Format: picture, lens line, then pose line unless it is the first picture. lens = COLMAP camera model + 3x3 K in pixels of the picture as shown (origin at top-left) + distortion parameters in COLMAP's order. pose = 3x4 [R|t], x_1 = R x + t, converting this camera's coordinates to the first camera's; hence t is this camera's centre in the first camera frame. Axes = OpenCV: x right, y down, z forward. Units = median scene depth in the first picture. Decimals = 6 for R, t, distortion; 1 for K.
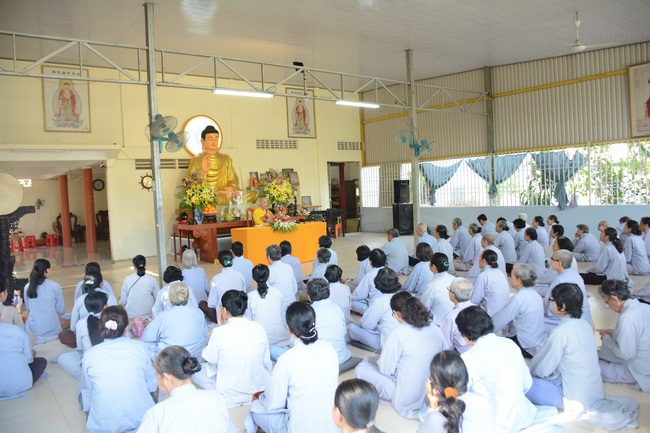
lens RADIAL K [[502.1, 0, 325.0], [0, 502.1, 216.5], [0, 0, 1]] dist [-0.133886, 0.069753]
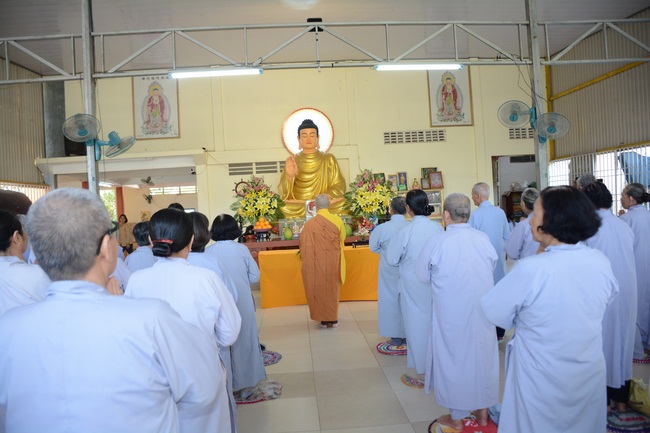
lens RADIAL K [[502.1, 0, 325.0], [0, 502.1, 216.5], [0, 0, 1]] dist [-0.133886, 0.069753]
pose [[0.831314, 0.016052, -0.555571, 0.268563], [-0.014115, 0.999870, 0.007769, -0.029872], [0.555623, 0.001384, 0.831433, 0.338722]]
